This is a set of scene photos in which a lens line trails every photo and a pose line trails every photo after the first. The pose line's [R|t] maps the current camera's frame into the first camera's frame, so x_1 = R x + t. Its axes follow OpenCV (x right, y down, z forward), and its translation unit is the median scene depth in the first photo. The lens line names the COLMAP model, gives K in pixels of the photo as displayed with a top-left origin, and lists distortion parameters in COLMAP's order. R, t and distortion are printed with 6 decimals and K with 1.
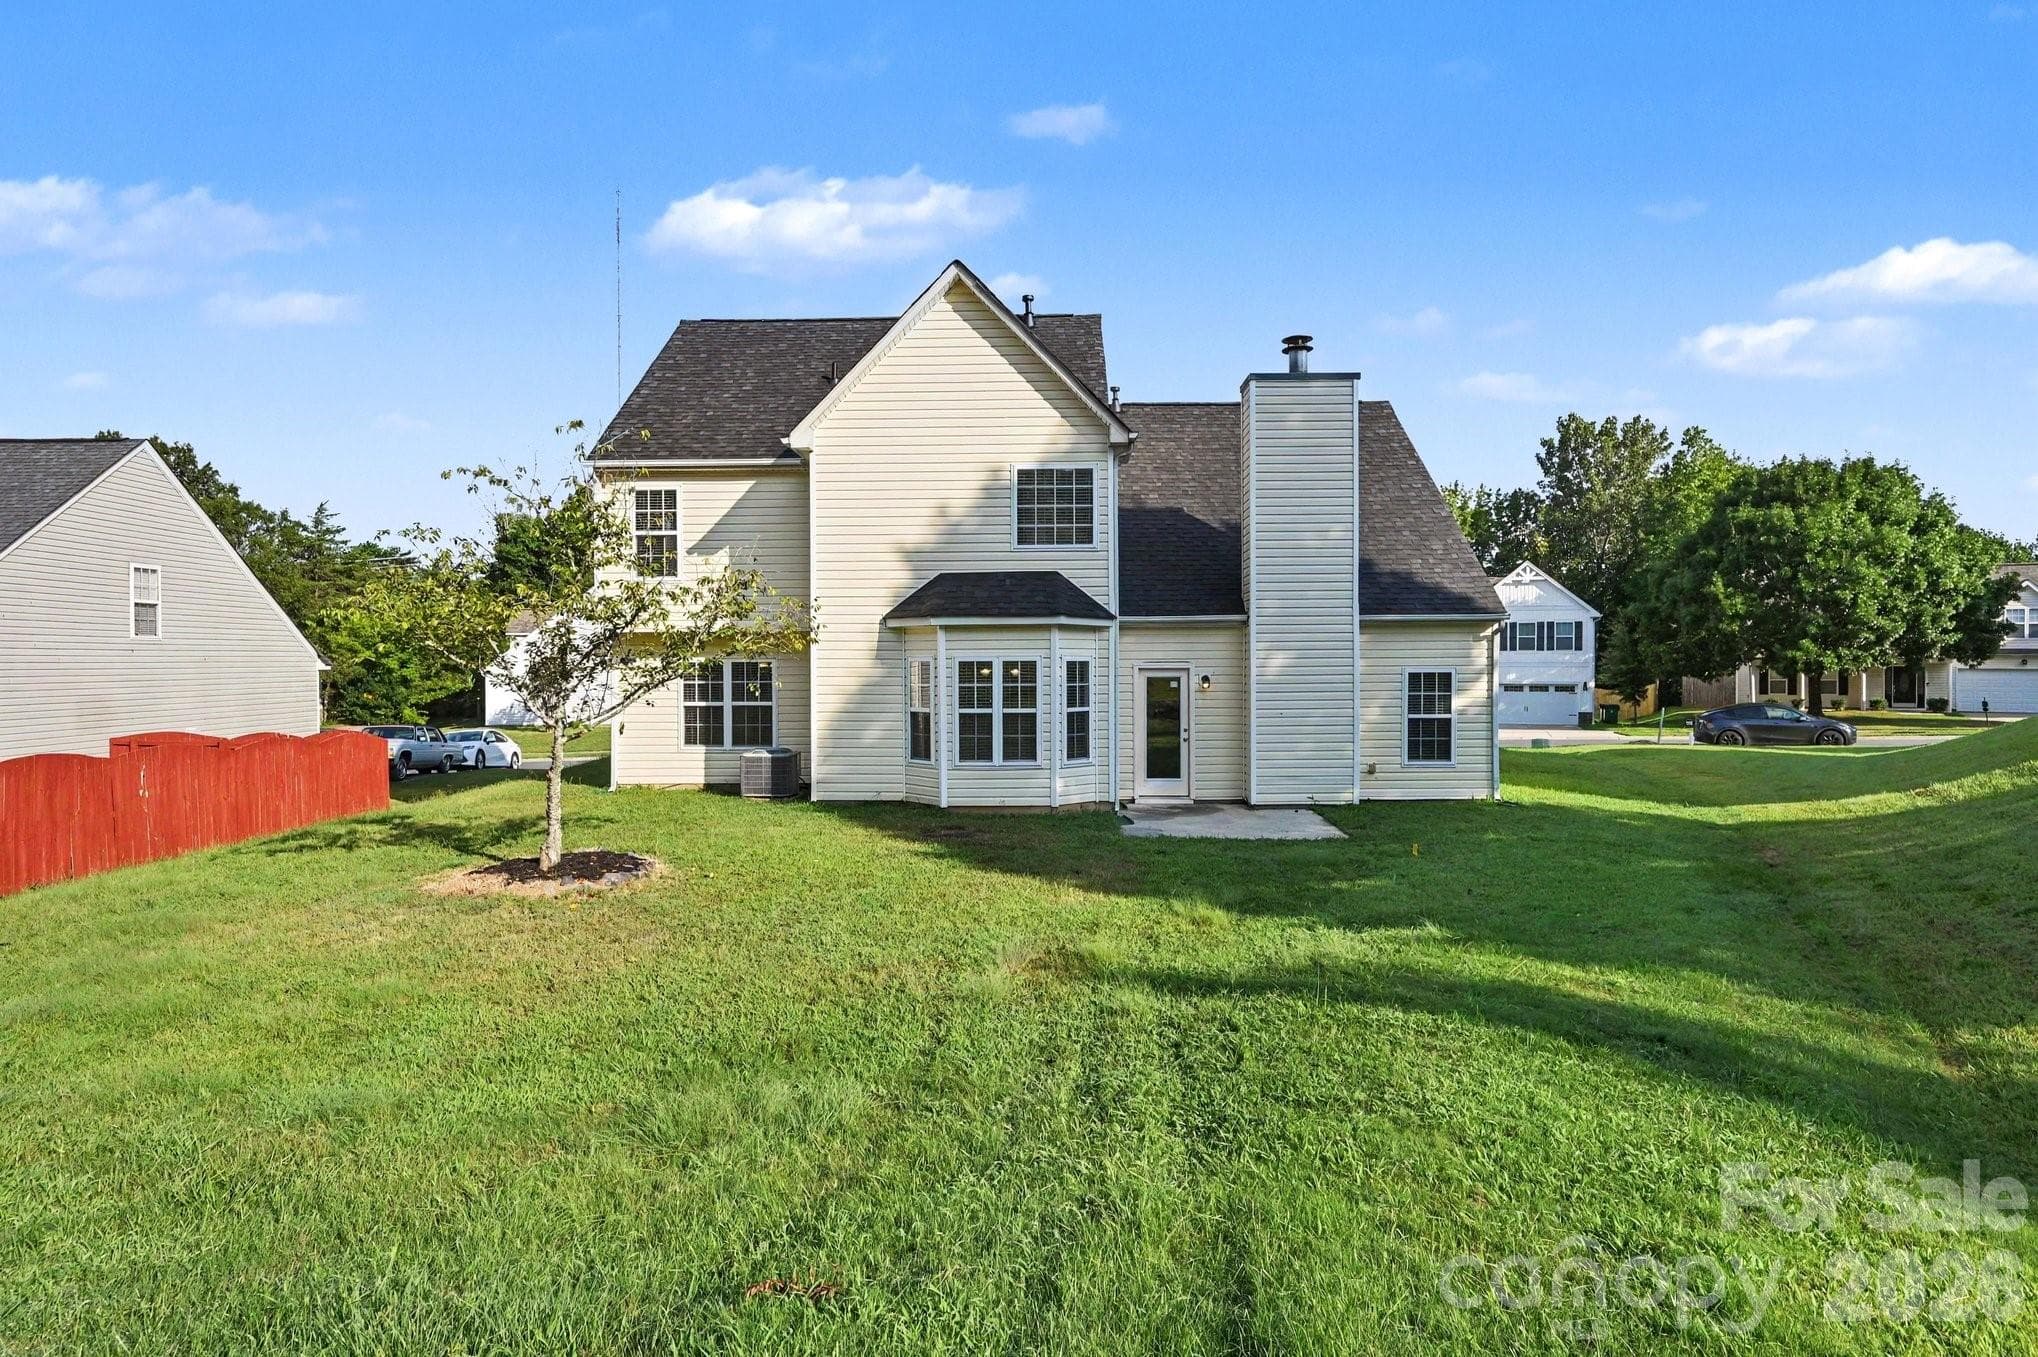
lens RADIAL K [[814.2, 0, 1017.2], [0, 814.2, 679.7], [0, 0, 1]] dist [0.000198, -0.000275]
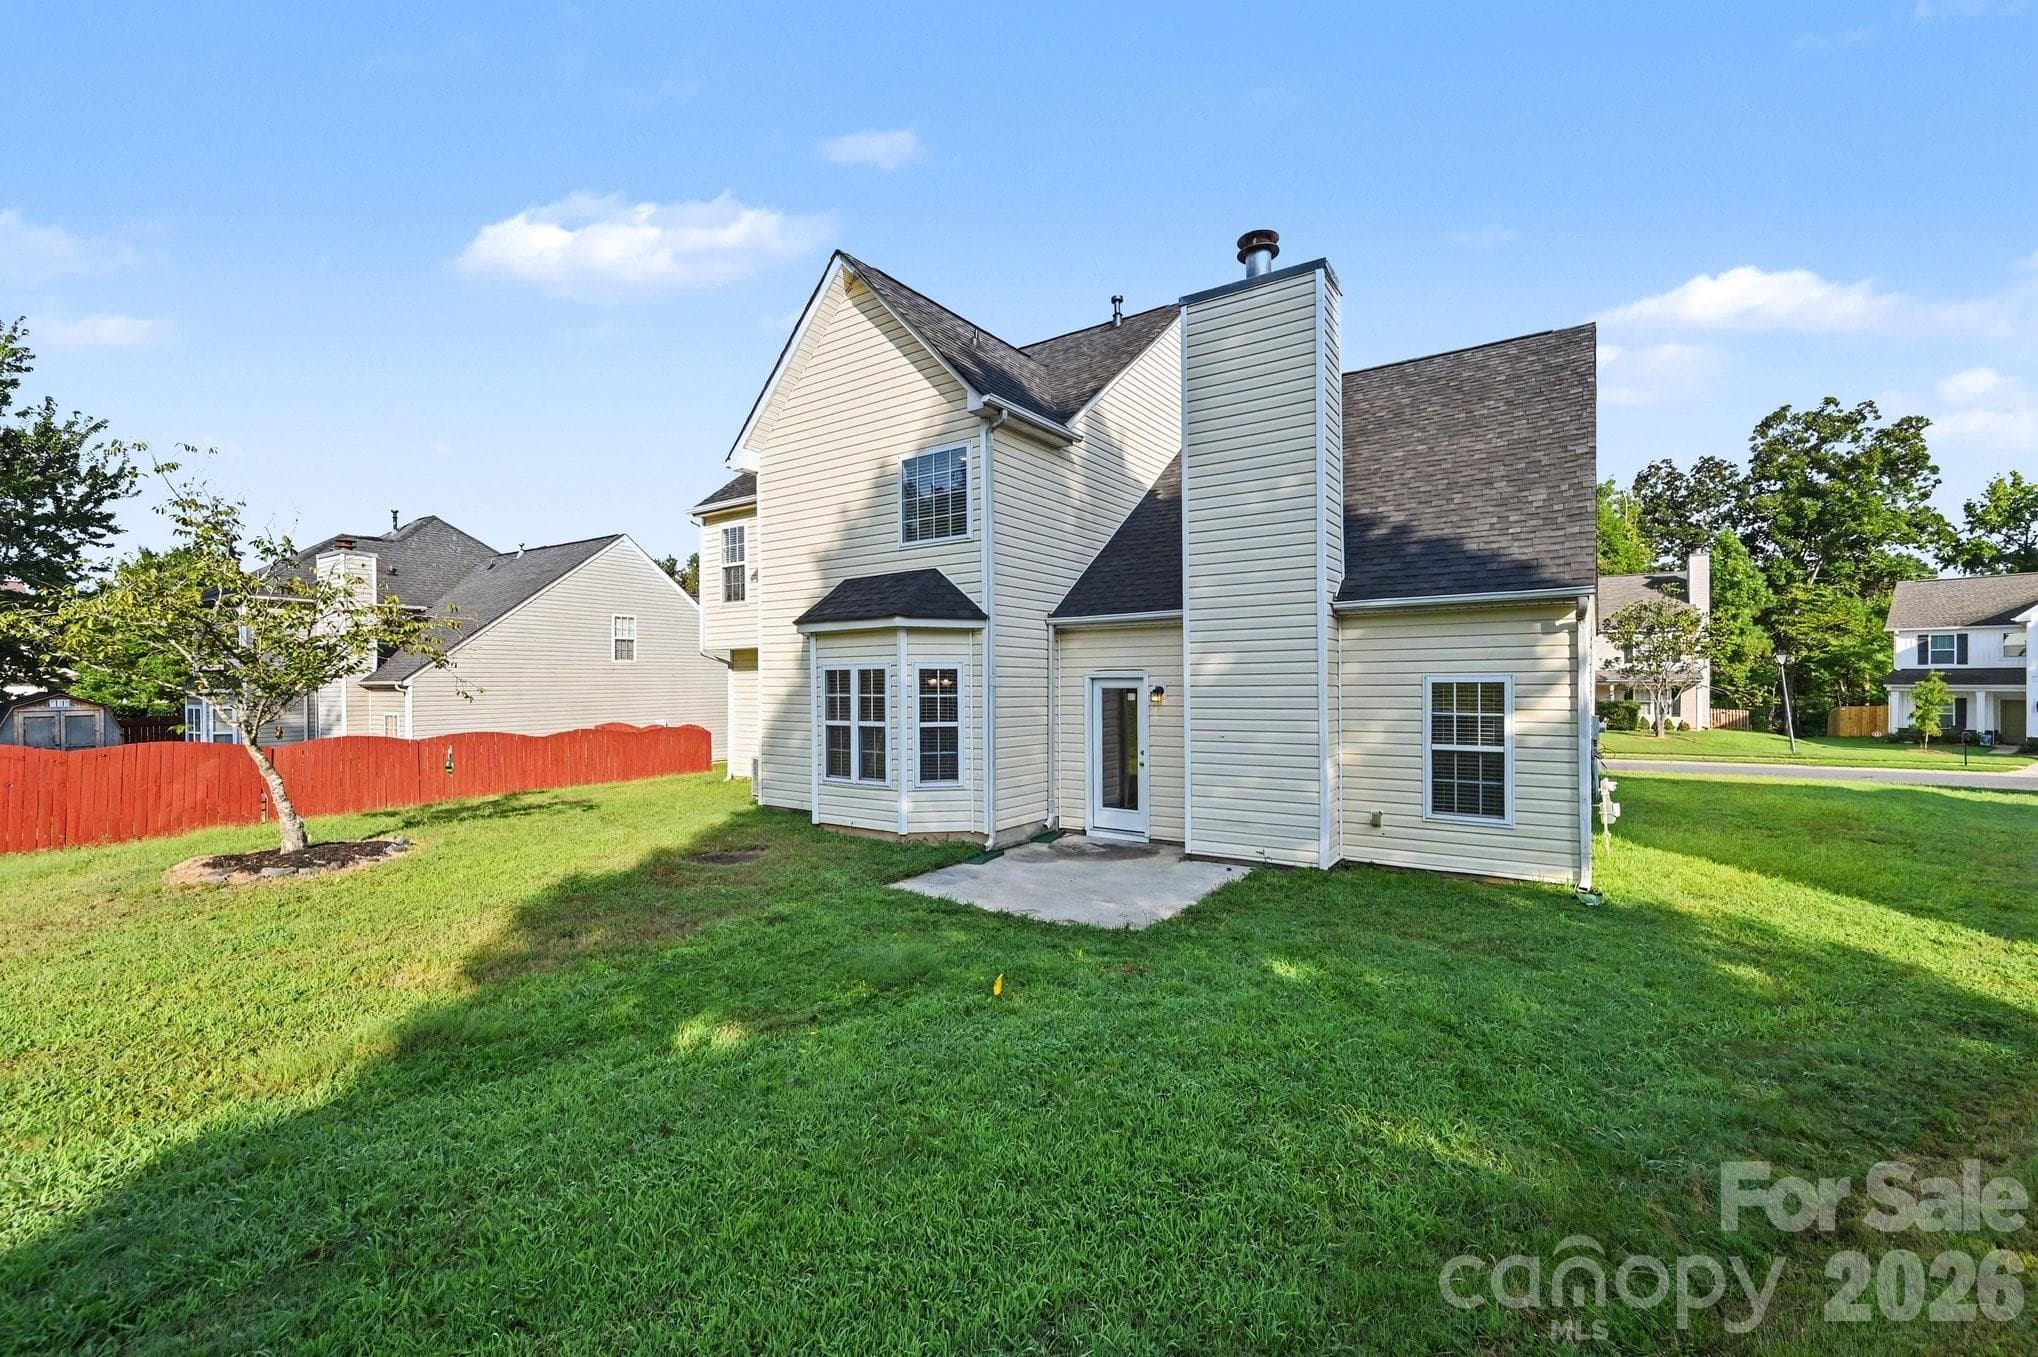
lens RADIAL K [[814.2, 0, 1018.8], [0, 814.2, 677.6], [0, 0, 1]] dist [0.000198, -0.000275]
pose [[0.877851, -0.004124, -0.478916, 0.543369], [-0.005805, 0.999798, -0.019250, 0.002650], [0.478898, 0.019679, 0.877650, 0.262843]]
